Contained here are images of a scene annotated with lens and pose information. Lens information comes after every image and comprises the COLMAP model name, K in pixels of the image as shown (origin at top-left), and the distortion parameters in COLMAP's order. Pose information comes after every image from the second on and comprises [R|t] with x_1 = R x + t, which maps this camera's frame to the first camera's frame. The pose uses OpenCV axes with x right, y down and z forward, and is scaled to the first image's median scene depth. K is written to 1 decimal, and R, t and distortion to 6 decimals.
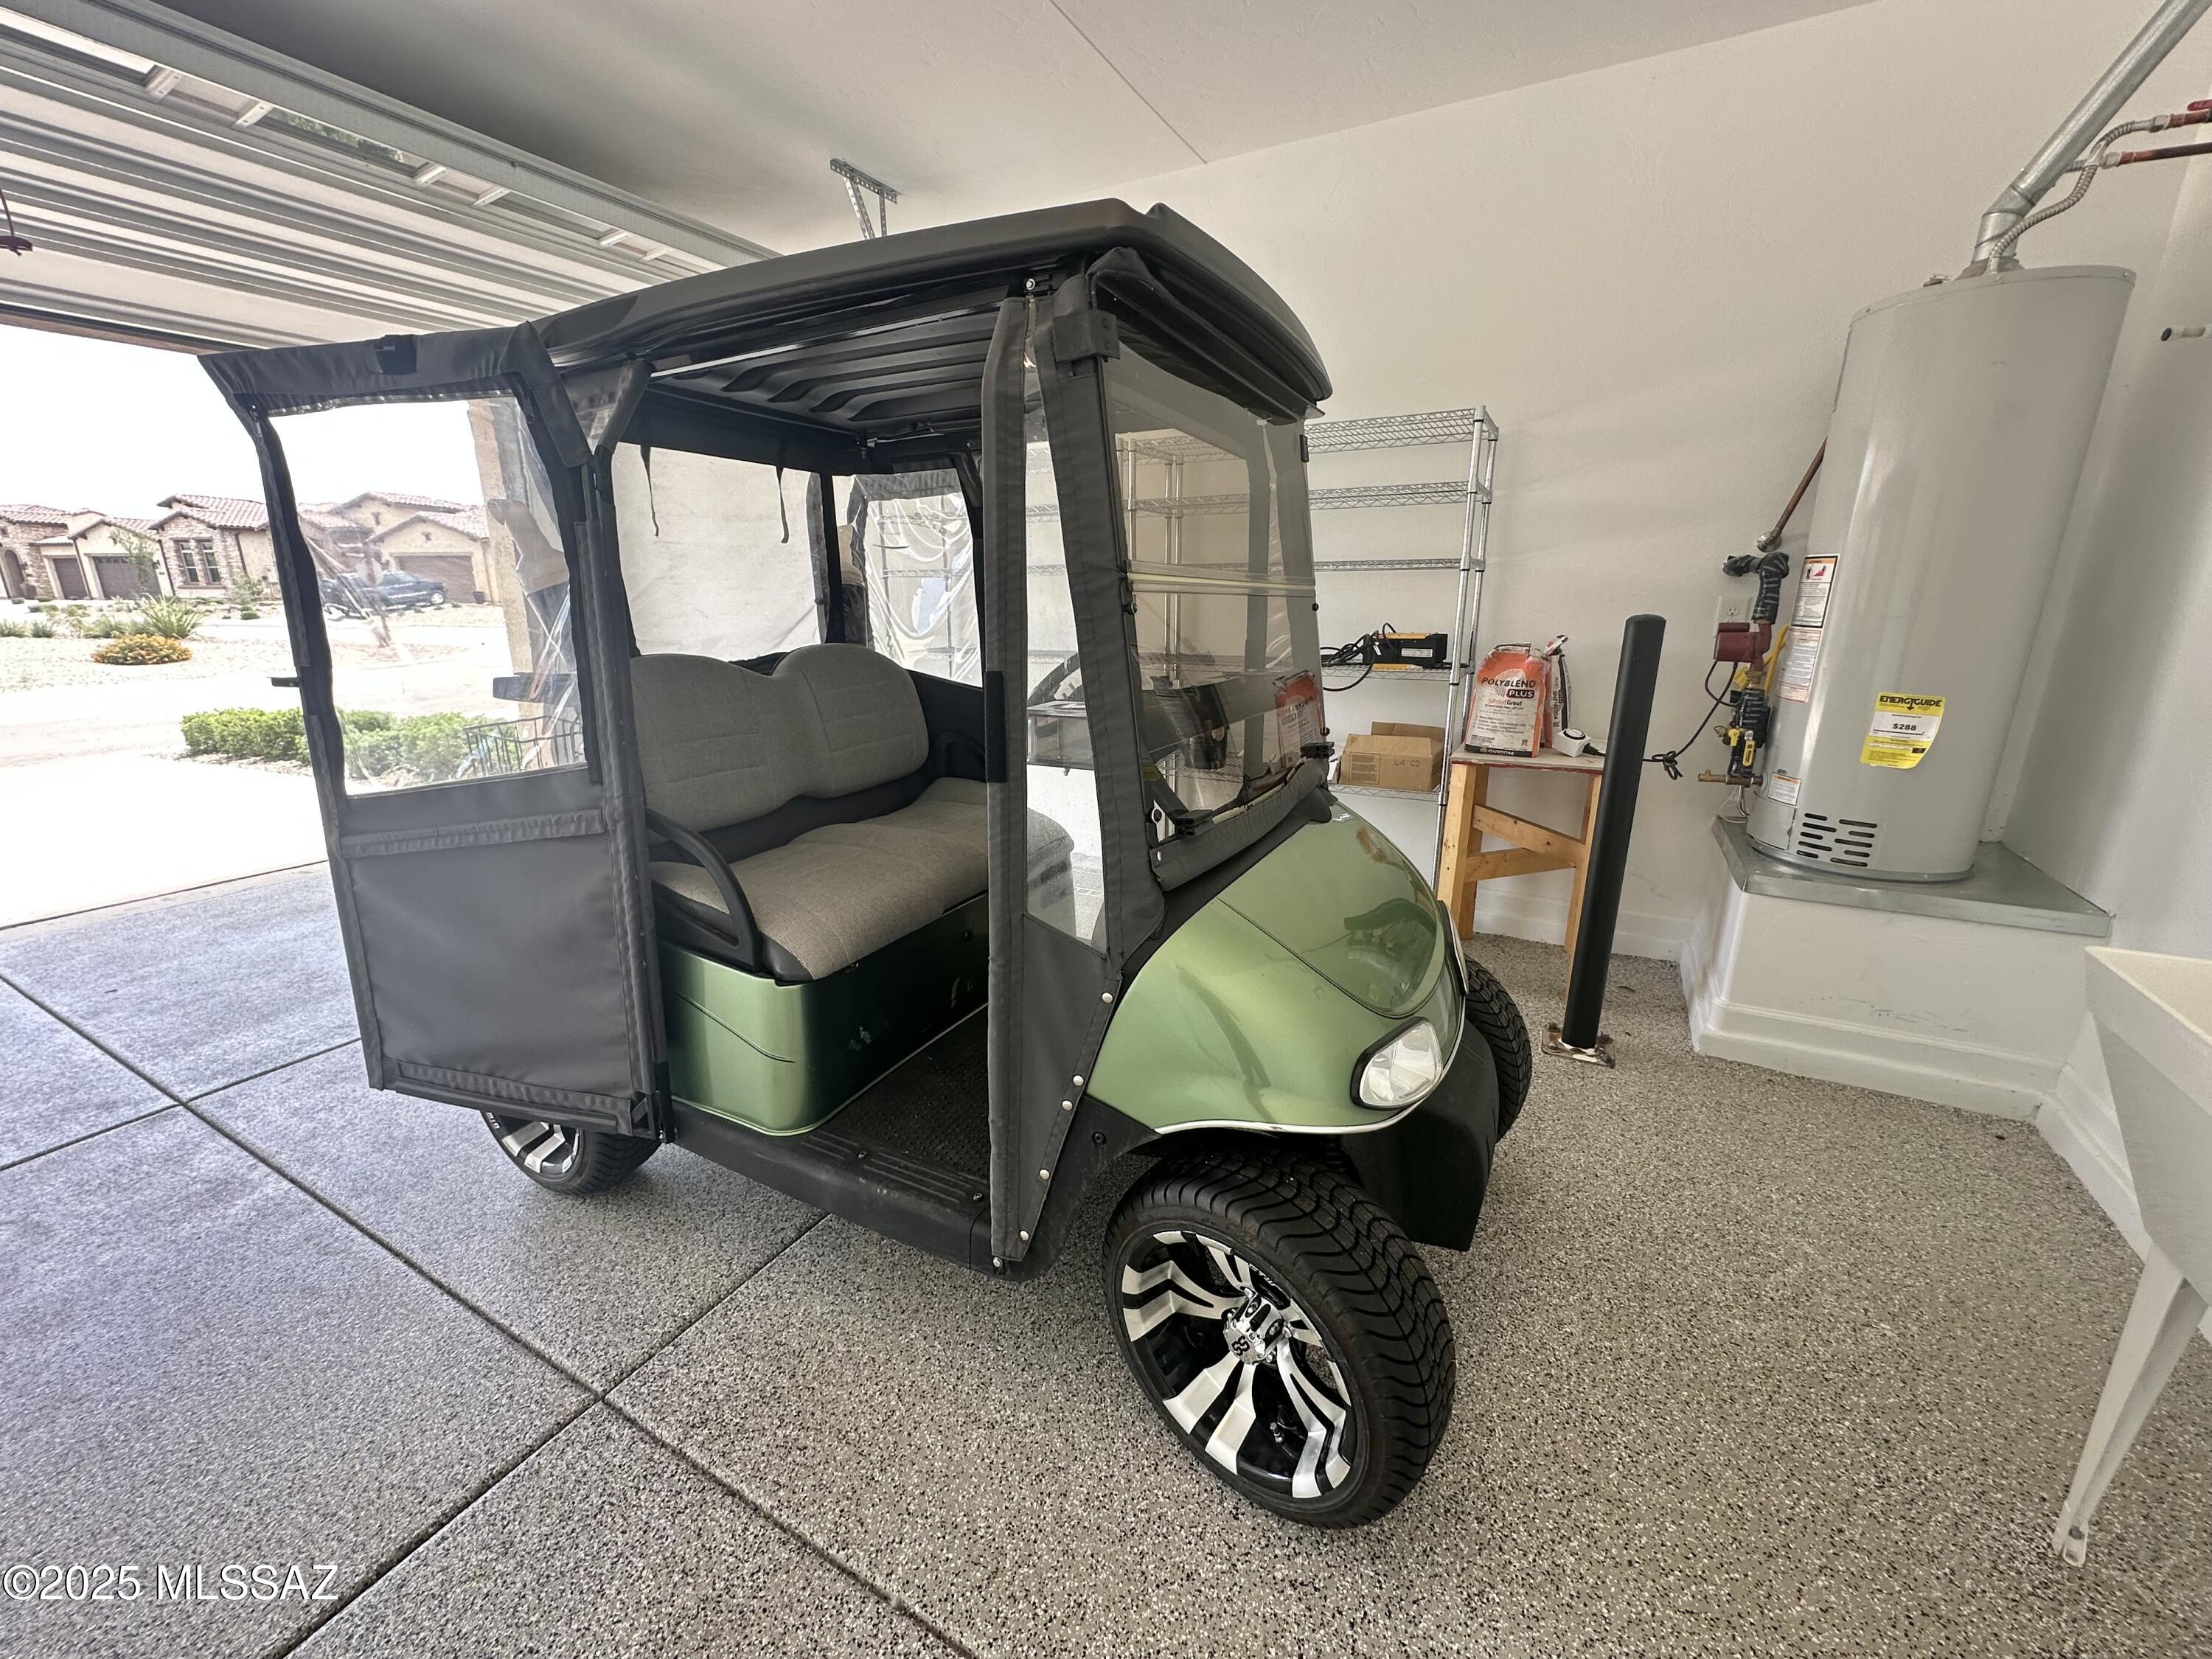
lens RADIAL K [[900.7, 0, 1107.3], [0, 900.7, 837.4], [0, 0, 1]] dist [-0.004329, 0.000248]
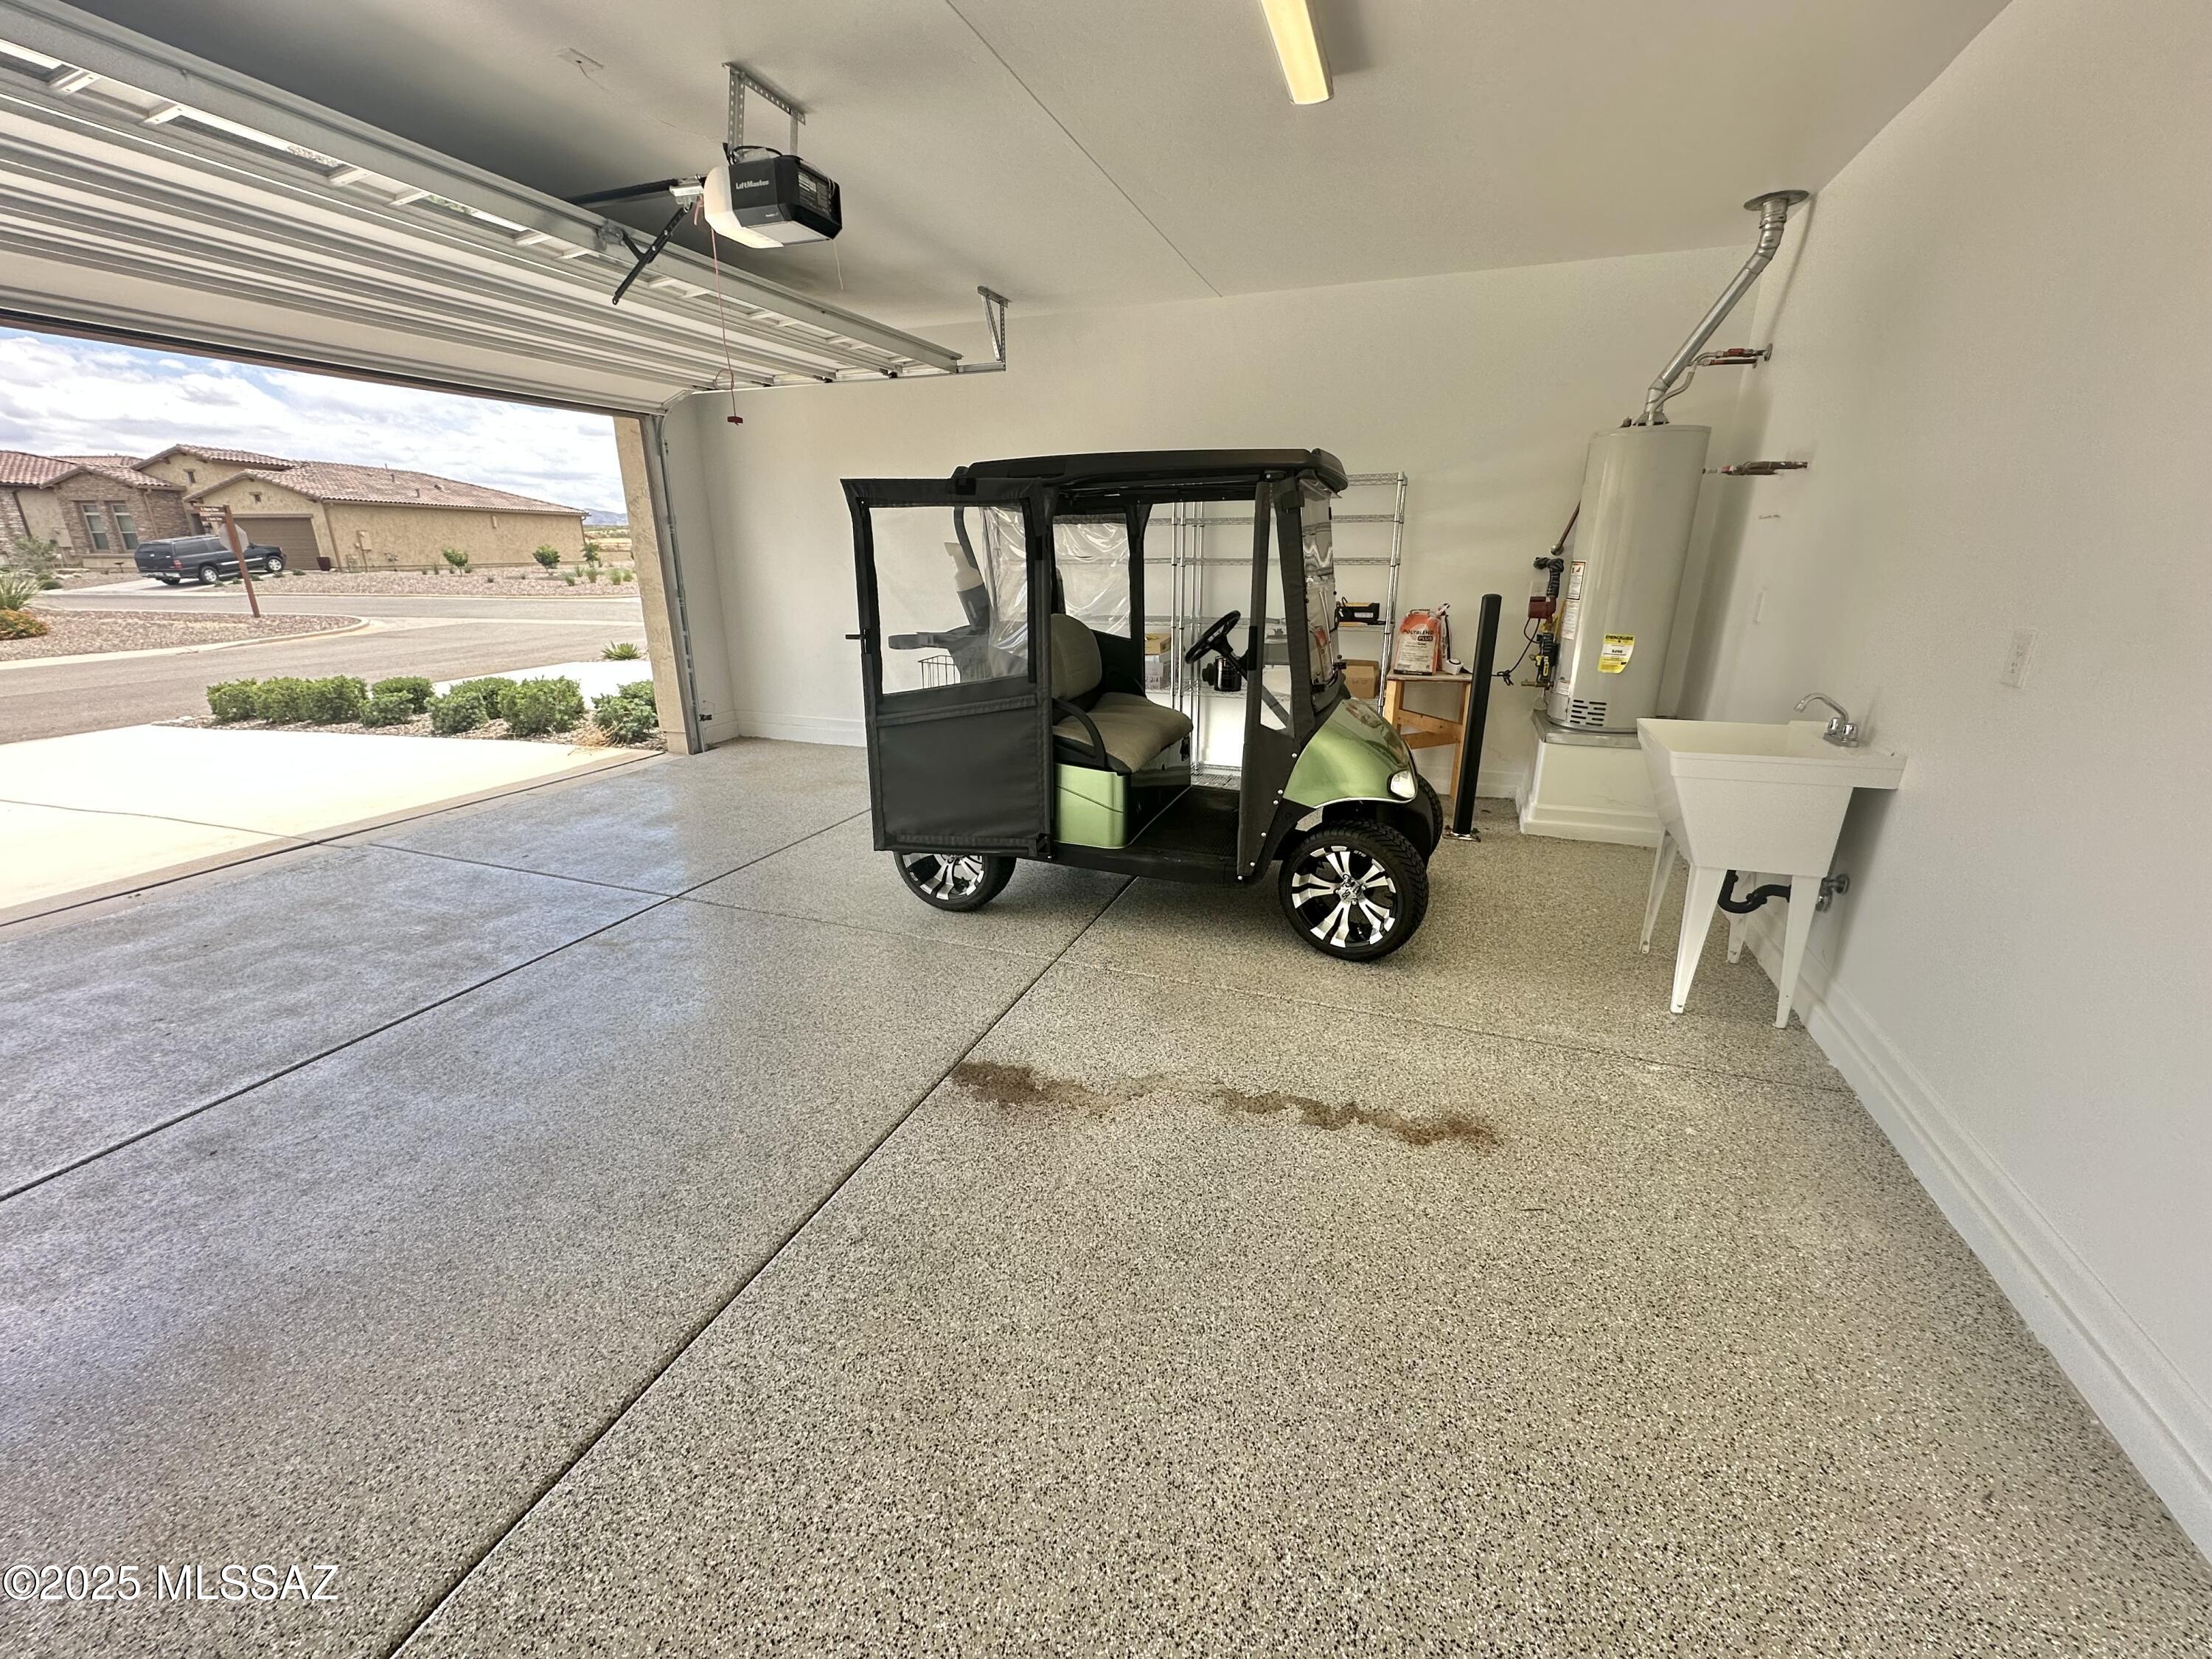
lens RADIAL K [[900.7, 0, 1112.5], [0, 900.7, 843.2], [0, 0, 1]] dist [-0.004329, 0.000248]
pose [[0.990299, -0.044059, 0.131784, -0.397930], [0.037981, 0.998111, 0.048282, 0.132038], [-0.133663, -0.042809, 0.990102, -0.677409]]
